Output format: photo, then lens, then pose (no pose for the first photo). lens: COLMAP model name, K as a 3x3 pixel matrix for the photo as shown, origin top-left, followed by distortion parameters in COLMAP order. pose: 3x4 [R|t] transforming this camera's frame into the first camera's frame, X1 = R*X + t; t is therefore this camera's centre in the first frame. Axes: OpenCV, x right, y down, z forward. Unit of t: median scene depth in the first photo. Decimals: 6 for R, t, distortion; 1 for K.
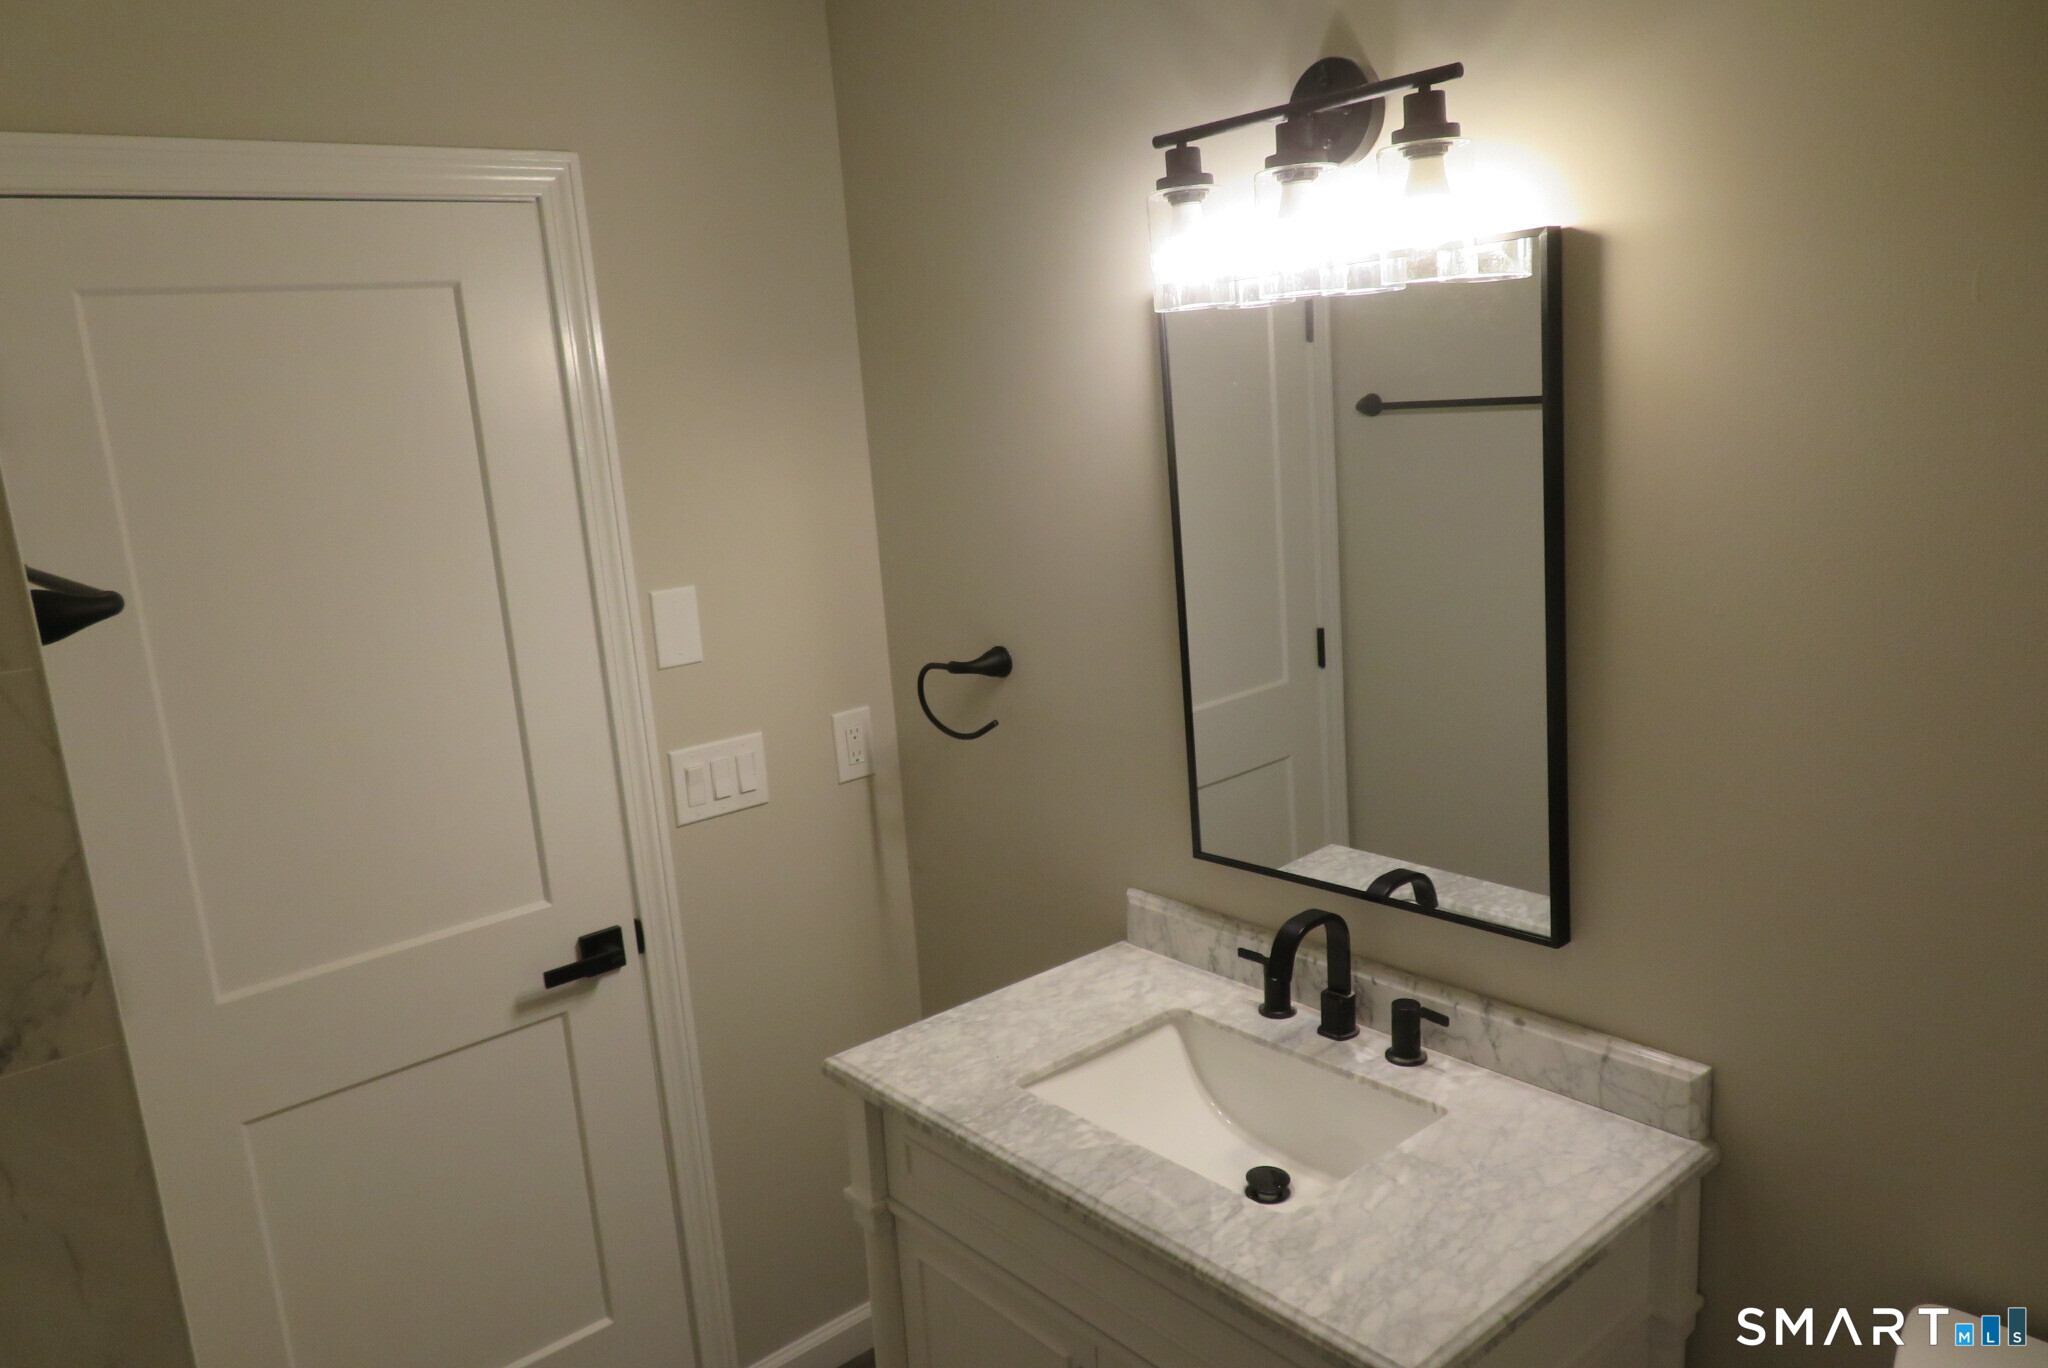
lens RADIAL K [[1466.6, 0, 1017.3], [0, 1466.6, 682.2], [0, 0, 1]] dist [-0.012211, 0.002983]
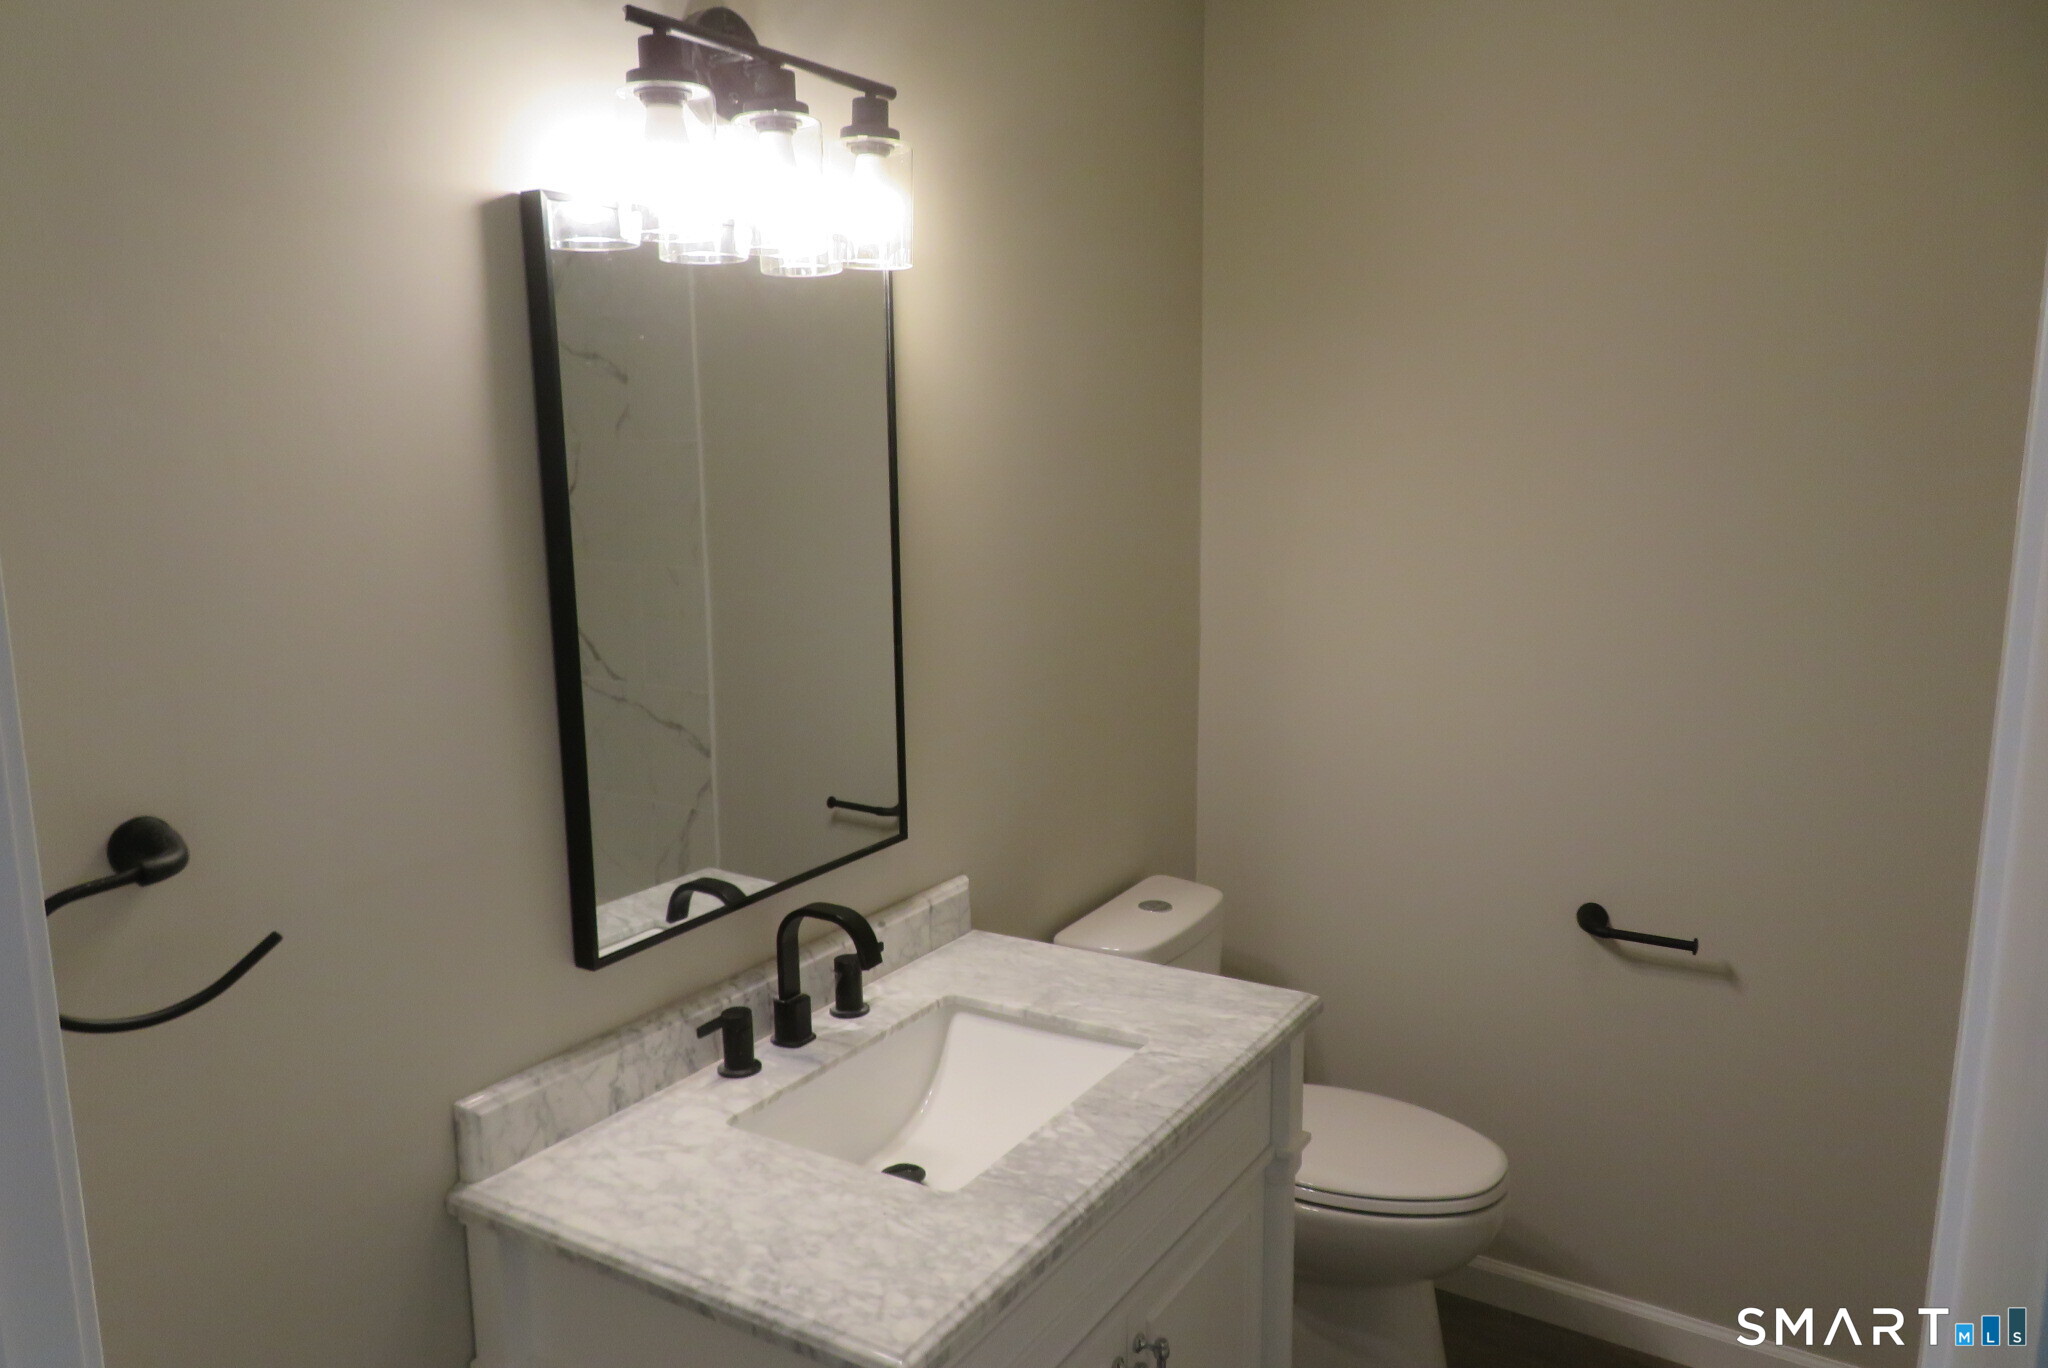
lens RADIAL K [[1466.6, 0, 1017.3], [0, 1466.6, 682.2], [0, 0, 1]] dist [-0.012211, 0.002983]
pose [[-0.299801, -0.093215, 0.949437, -0.736846], [0.217988, 0.962193, 0.163300, -0.112273], [-0.928763, 0.255923, -0.268147, 1.110284]]
